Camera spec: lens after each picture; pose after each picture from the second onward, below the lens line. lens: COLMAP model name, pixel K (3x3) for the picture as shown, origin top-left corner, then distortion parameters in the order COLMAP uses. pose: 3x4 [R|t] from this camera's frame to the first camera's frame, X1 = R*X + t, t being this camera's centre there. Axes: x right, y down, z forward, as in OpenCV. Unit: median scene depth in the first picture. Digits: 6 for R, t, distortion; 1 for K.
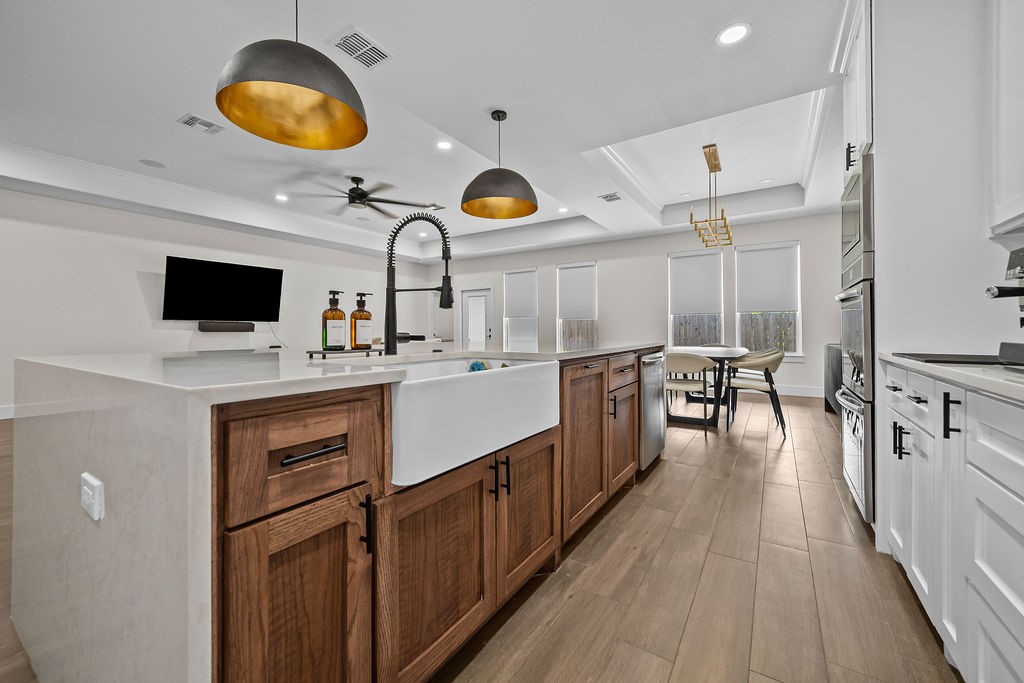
lens RADIAL K [[410.2, 0, 513.3], [0, 410.2, 329.3], [0, 0, 1]] dist [0.002077, 0.000115]
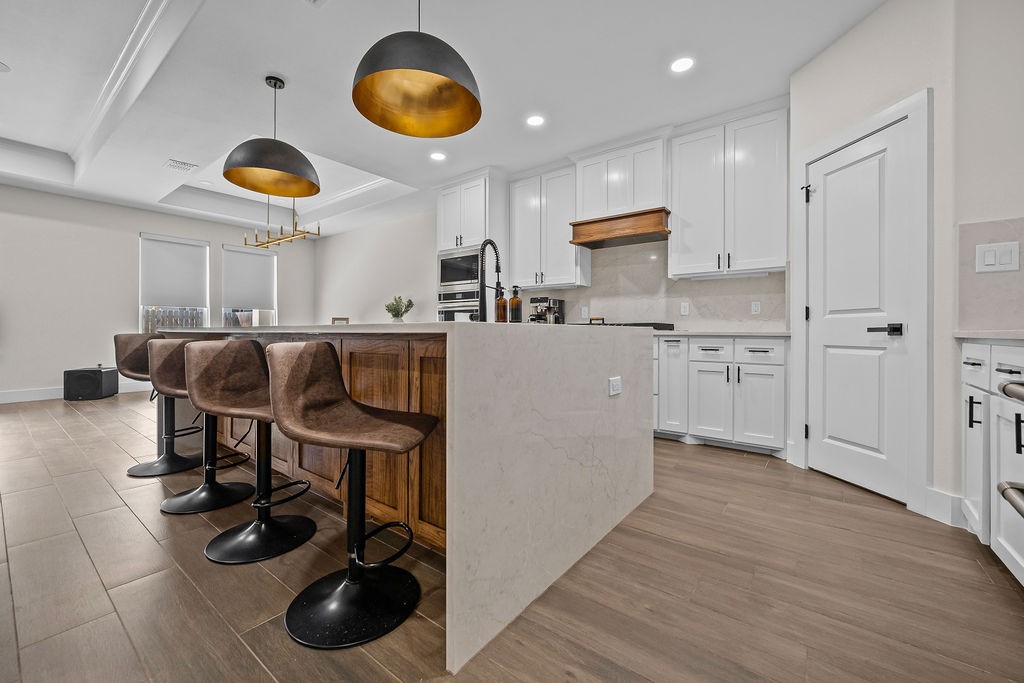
lens RADIAL K [[409.4, 0, 515.8], [0, 409.4, 322.2], [0, 0, 1]] dist [-0.004084, -0.000197]
pose [[0.081992, 0.027348, 0.996258, -0.532033], [-0.005877, 0.999619, -0.026956, 0.024290], [-0.996616, -0.003645, 0.082122, 0.223111]]
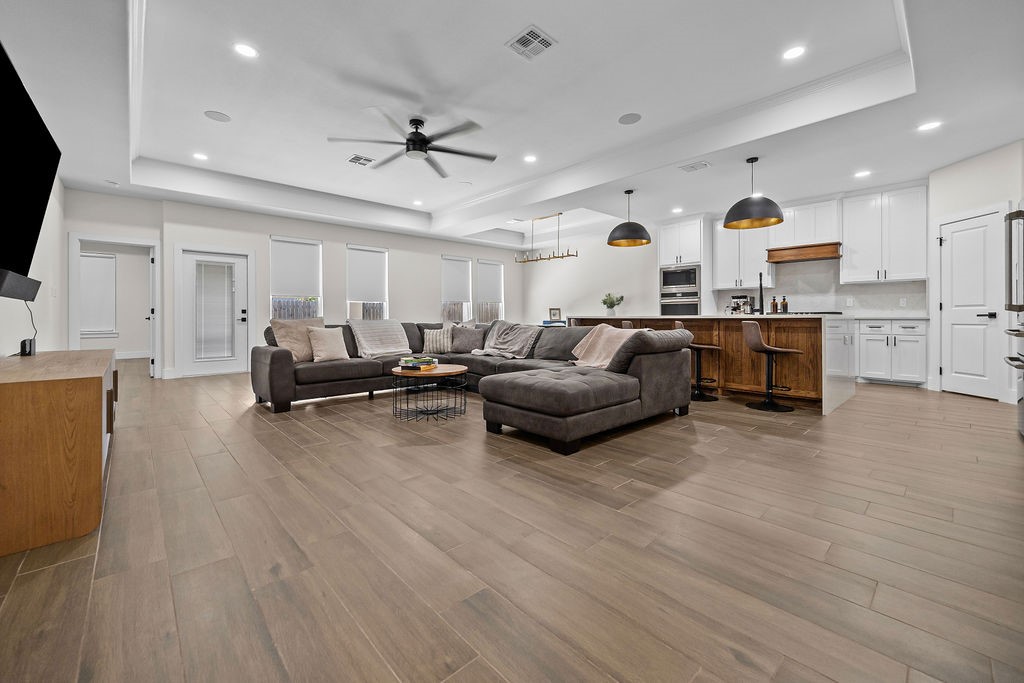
lens RADIAL K [[416.0, 0, 513.5], [0, 416.0, 311.6], [0, 0, 1]] dist [0.000742, 0.000558]
pose [[0.252862, 0.018032, 0.967334, -1.159441], [-0.001392, 0.999832, -0.018274, 0.027474], [-0.967501, 0.003274, 0.252844, 0.604921]]
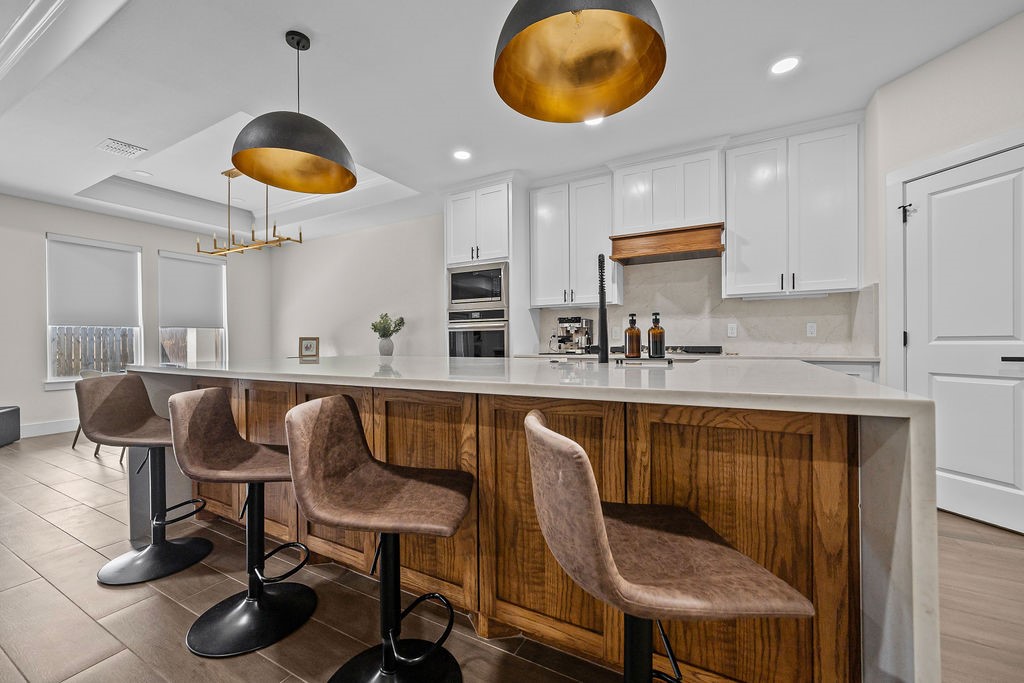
lens RADIAL K [[406.2, 0, 514.5], [0, 406.2, 336.4], [0, 0, 1]] dist [-0.002109, 0.000160]
pose [[-0.068843, 0.020857, 0.997409, -0.445187], [0.006153, 0.999771, -0.020482, 0.001656], [-0.997609, 0.004727, -0.068956, 0.399065]]
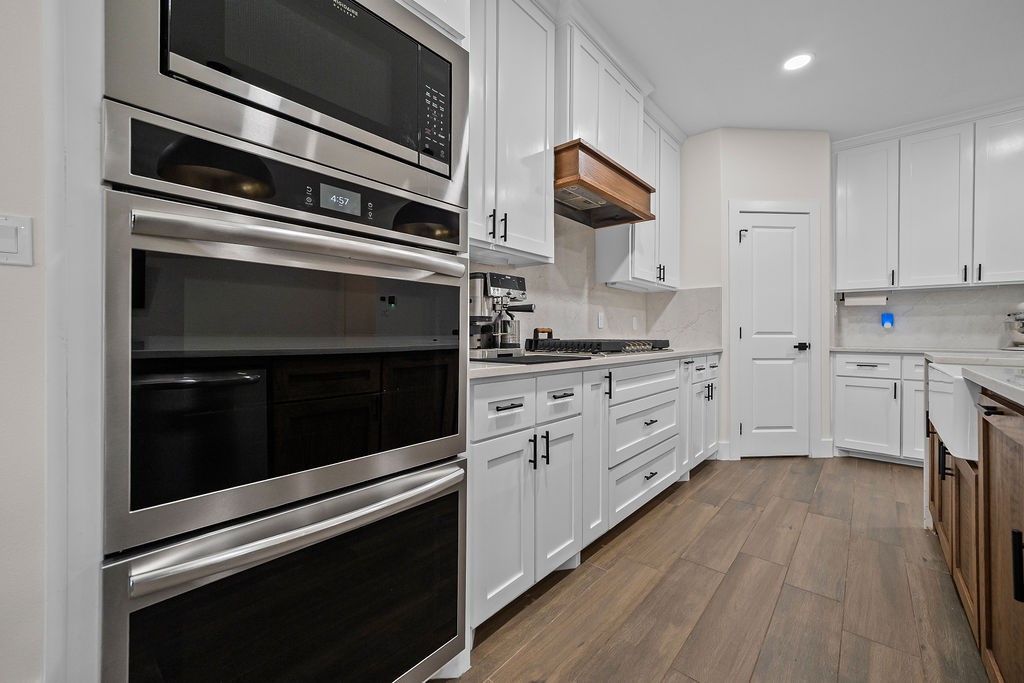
lens RADIAL K [[412.0, 0, 509.9], [0, 412.0, 334.9], [0, 0, 1]] dist [0.000239, 0.000203]
pose [[-0.988377, 0.003589, 0.151980, 0.249225], [0.003527, 0.999994, -0.000675, -0.000333], [-0.151981, -0.000131, -0.988383, 0.575422]]
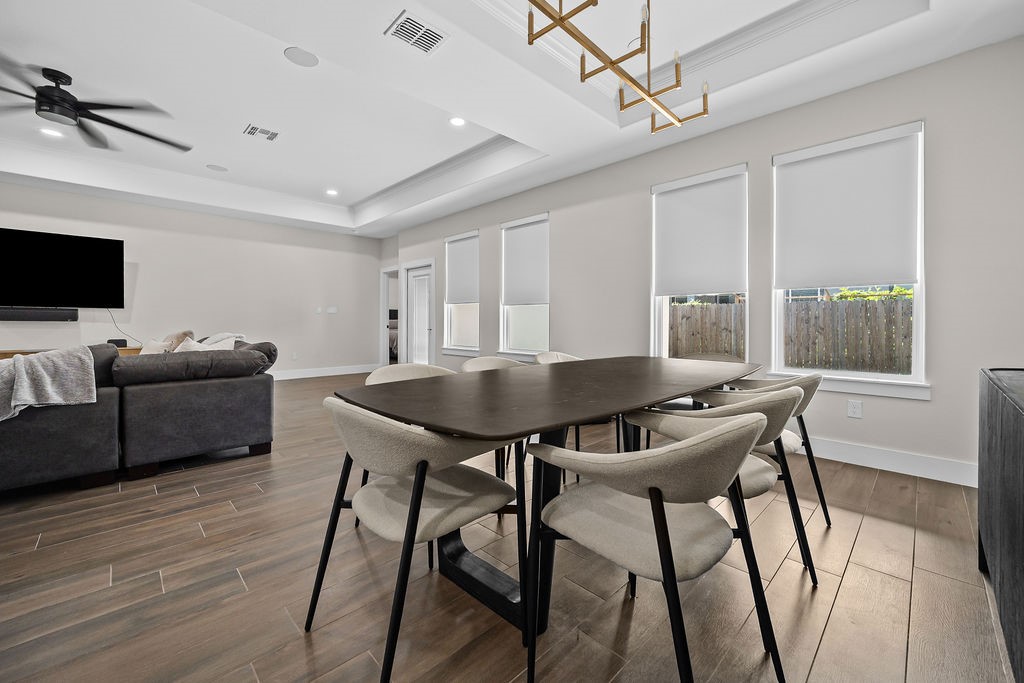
lens RADIAL K [[409.4, 0, 515.8], [0, 409.4, 322.2], [0, 0, 1]] dist [-0.004084, -0.000197]
pose [[0.975915, 0.007525, -0.218020, 0.432701], [-0.006997, 0.999970, 0.003192, -0.000283], [0.218037, -0.001590, 0.975939, 0.560423]]
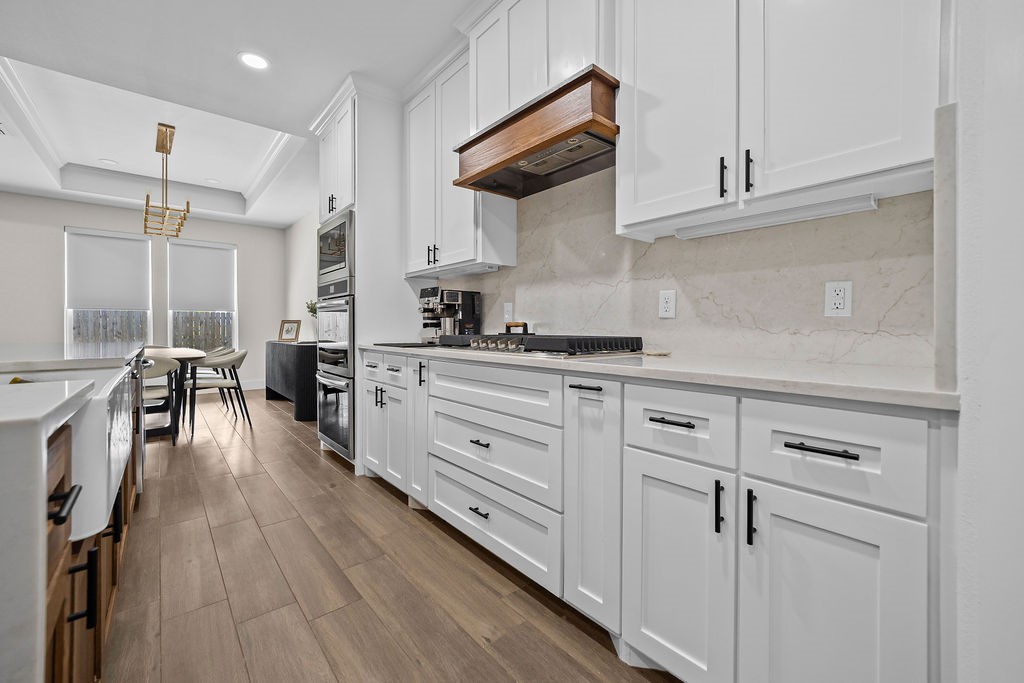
lens RADIAL K [[412.1, 0, 510.2], [0, 412.1, 325.3], [0, 0, 1]] dist [-0.000678, 0.000158]
pose [[0.291188, 0.010334, 0.956610, -0.140269], [-0.003203, 0.999947, -0.009827, 0.000053], [-0.956661, -0.000203, 0.291205, 0.008932]]
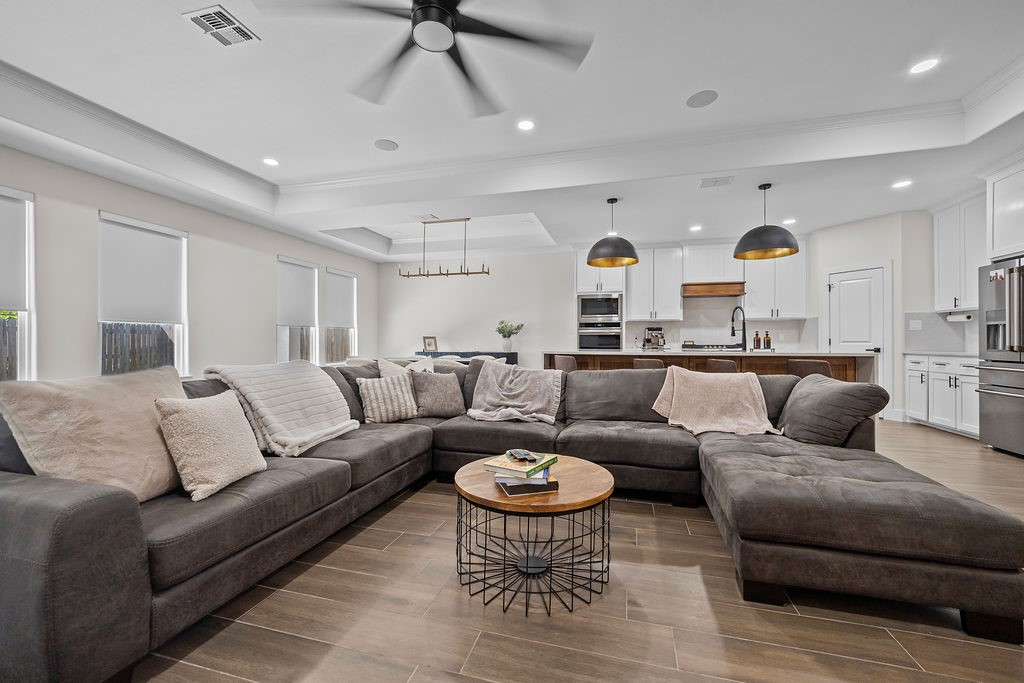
lens RADIAL K [[406.2, 0, 514.5], [0, 406.2, 336.4], [0, 0, 1]] dist [-0.002109, 0.000160]
pose [[-0.293542, 0.017536, 0.955785, -0.806026], [-0.001469, 0.999822, -0.018795, 0.004554], [-0.955945, -0.006921, -0.293464, 1.052113]]
